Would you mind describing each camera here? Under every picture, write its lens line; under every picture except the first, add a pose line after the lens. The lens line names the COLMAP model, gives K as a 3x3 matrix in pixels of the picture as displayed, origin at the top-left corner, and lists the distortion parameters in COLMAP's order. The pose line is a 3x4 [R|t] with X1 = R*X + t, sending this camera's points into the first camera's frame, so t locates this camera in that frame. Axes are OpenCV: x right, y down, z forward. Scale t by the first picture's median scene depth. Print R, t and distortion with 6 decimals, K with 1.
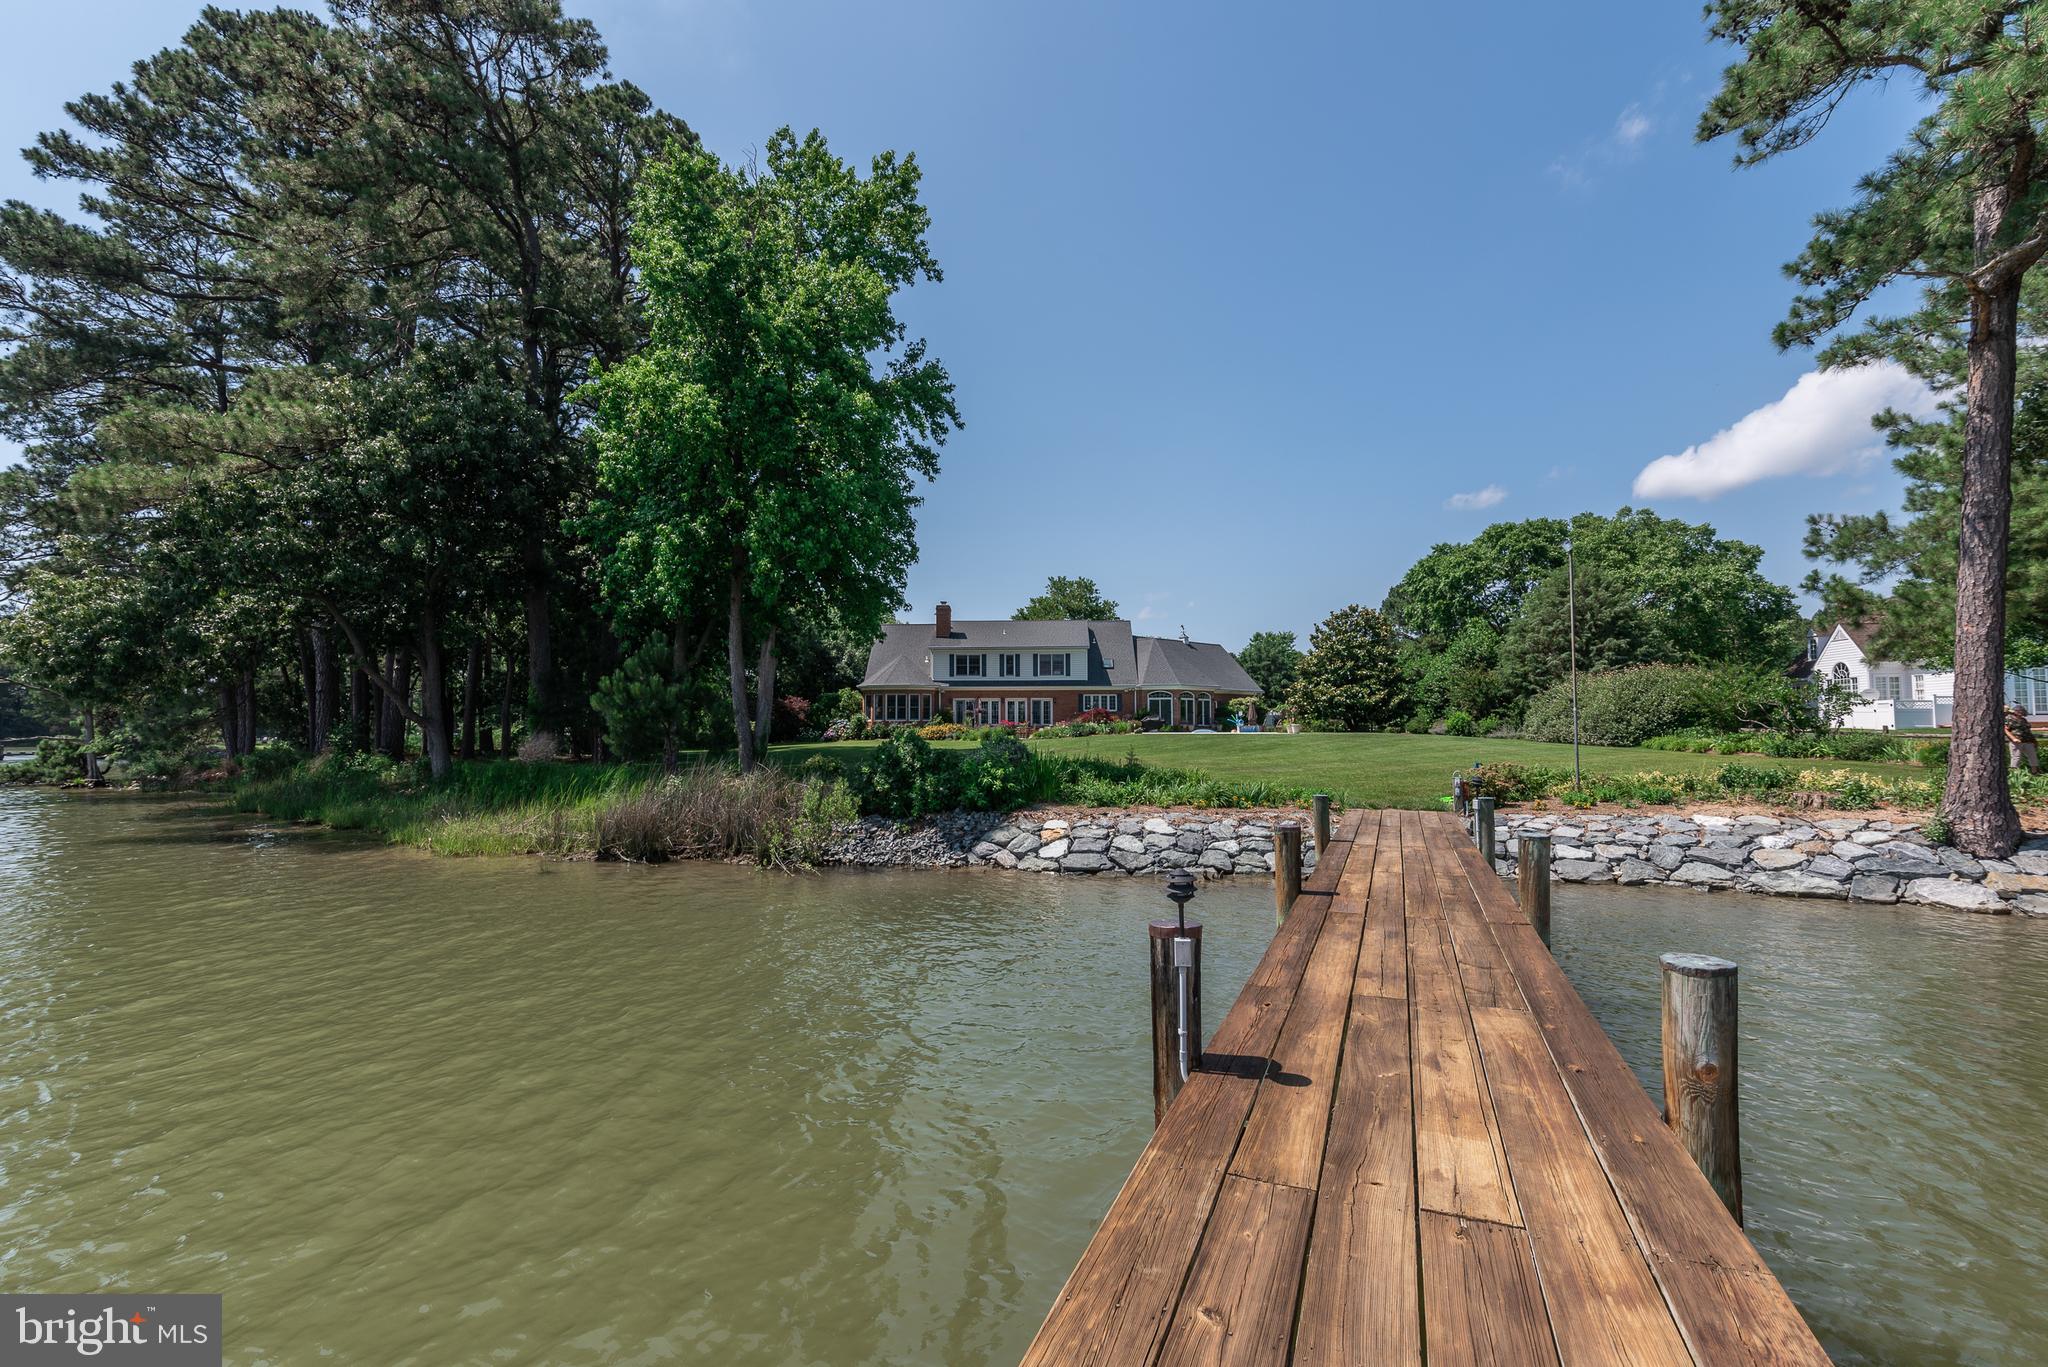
lens RADIAL K [[922.3, 0, 1022.9], [0, 922.3, 681.5], [0, 0, 1]] dist [0.023459, -0.003157]
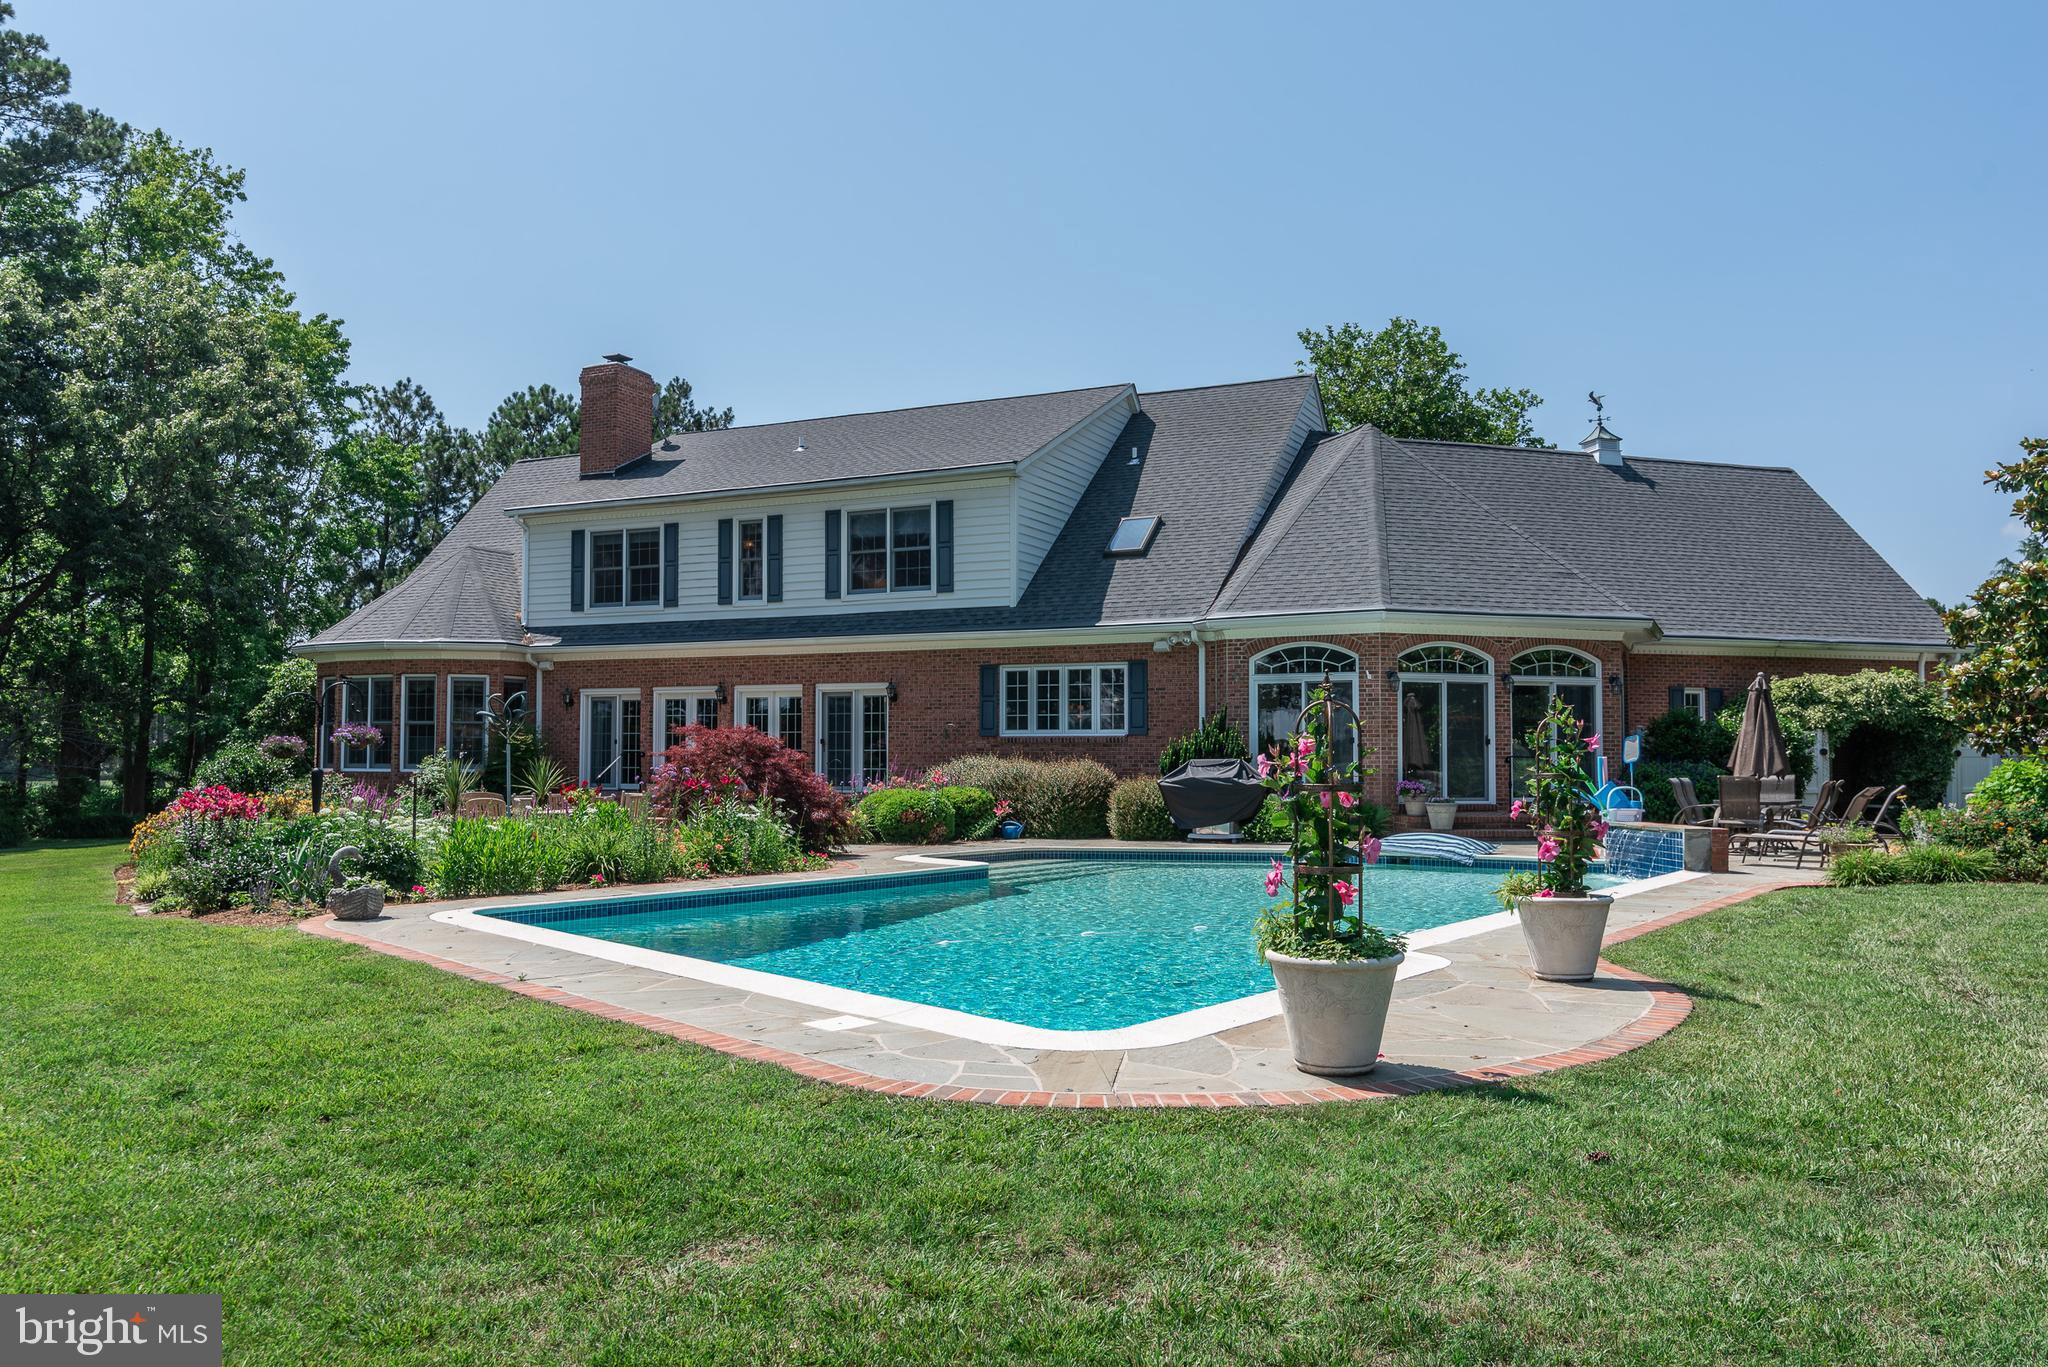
lens RADIAL K [[1568.3, 0, 1018.2], [0, 1568.3, 688.5], [0, 0, 1]] dist [0.003753, -0.001003]
pose [[0.914956, -0.013439, -0.403329, 0.249903], [0.016946, 0.999843, 0.005126, 0.018985], [0.403197, -0.011525, 0.915041, 0.672696]]
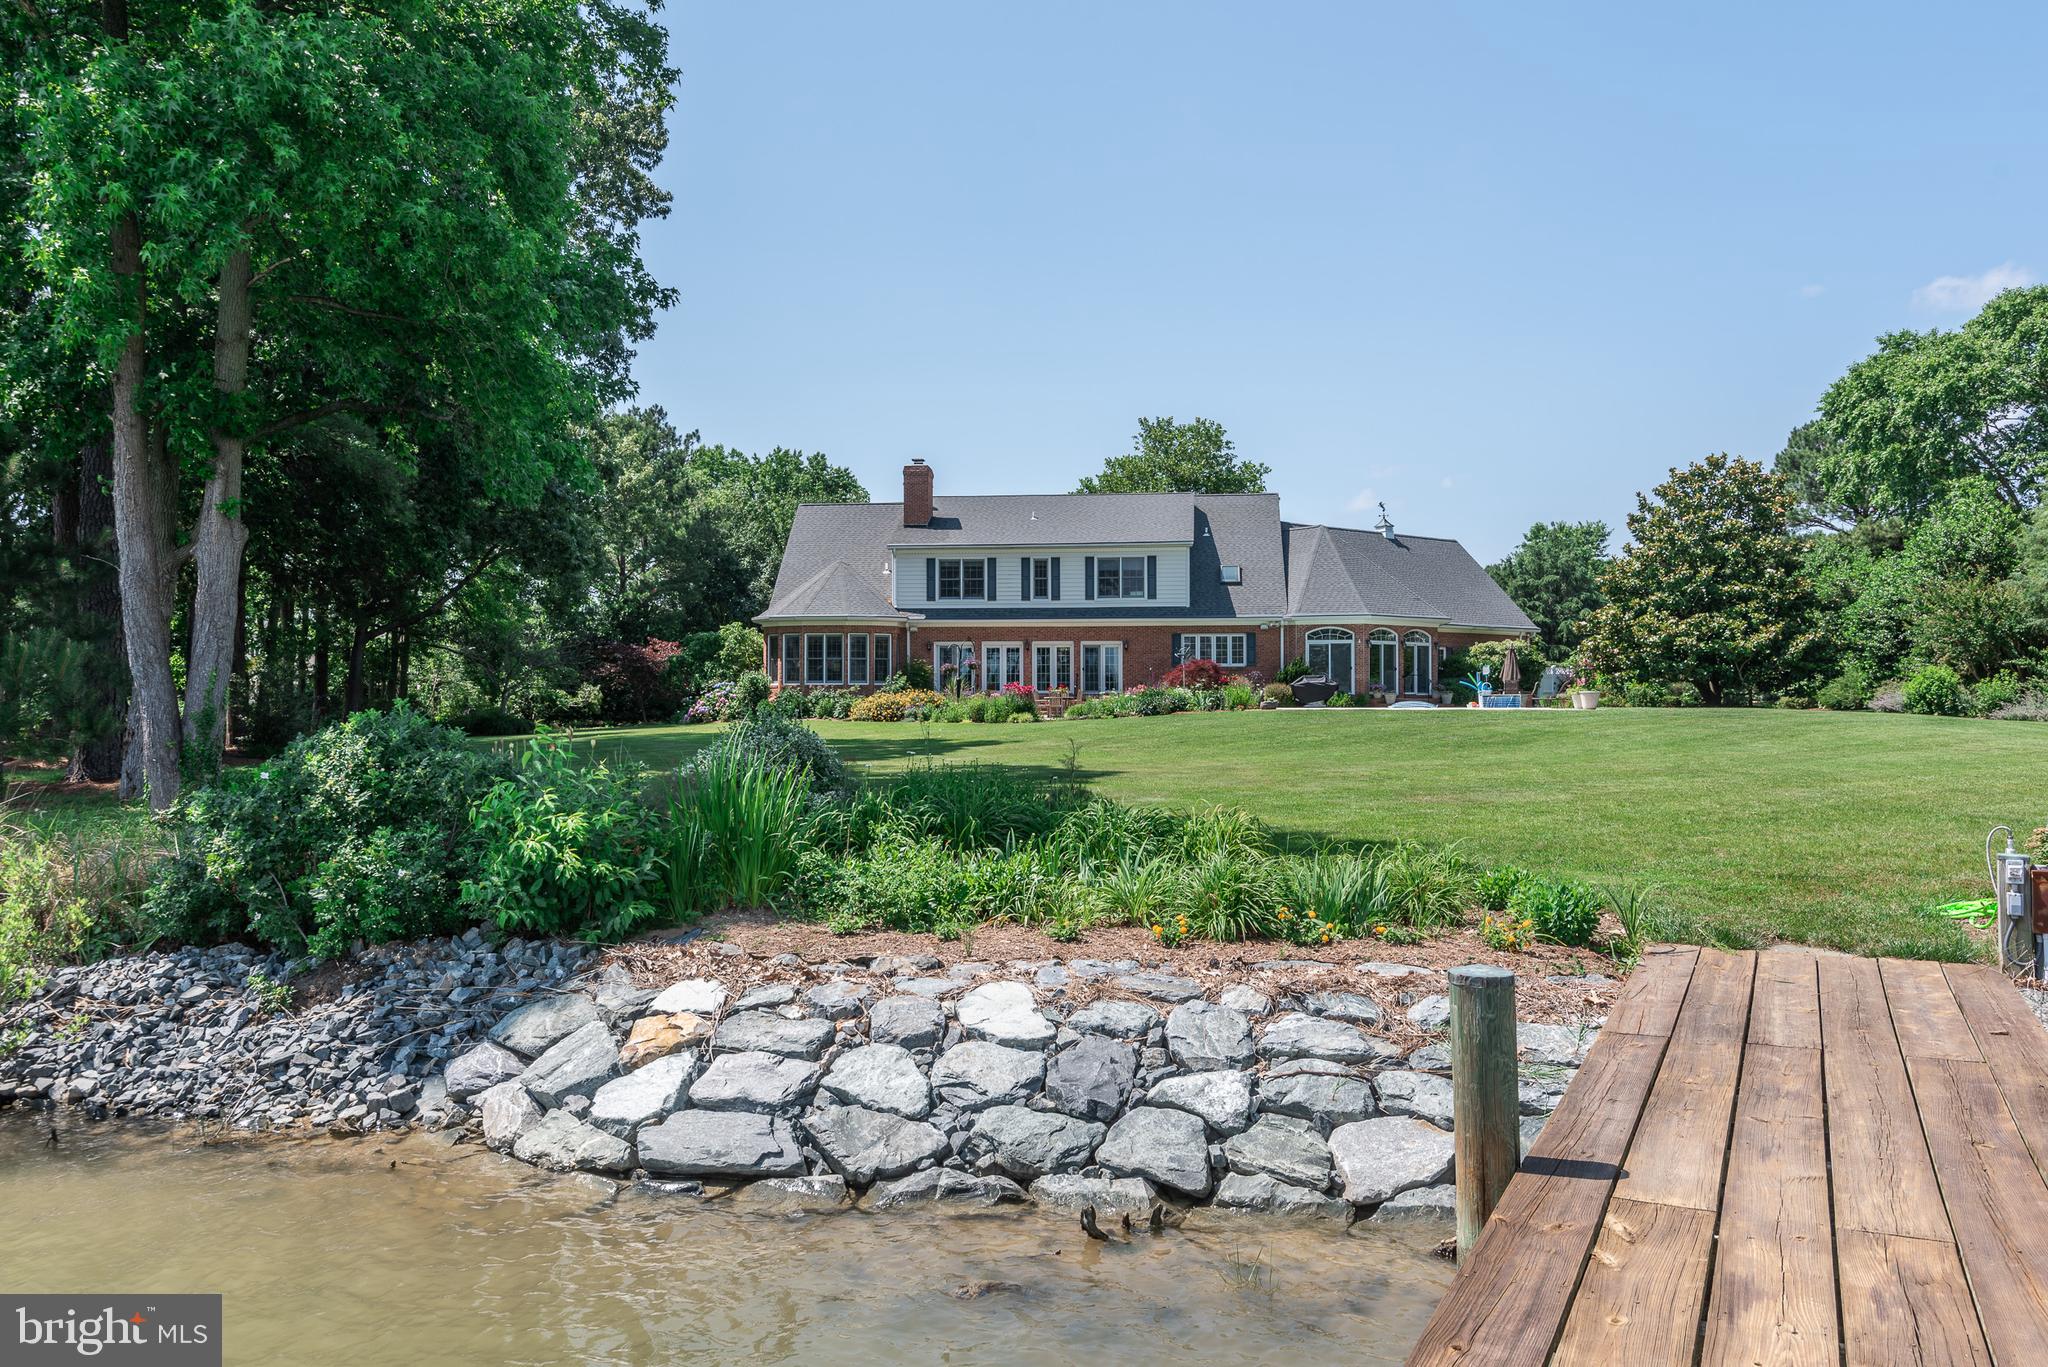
lens RADIAL K [[1568.3, 0, 1029.8], [0, 1568.3, 687.0], [0, 0, 1]] dist [0.003753, -0.001003]
pose [[0.997408, 0.000836, -0.071955, 0.046887], [0.002204, 0.999108, 0.042168, 0.006692], [0.071926, -0.042218, 0.996516, 0.118807]]
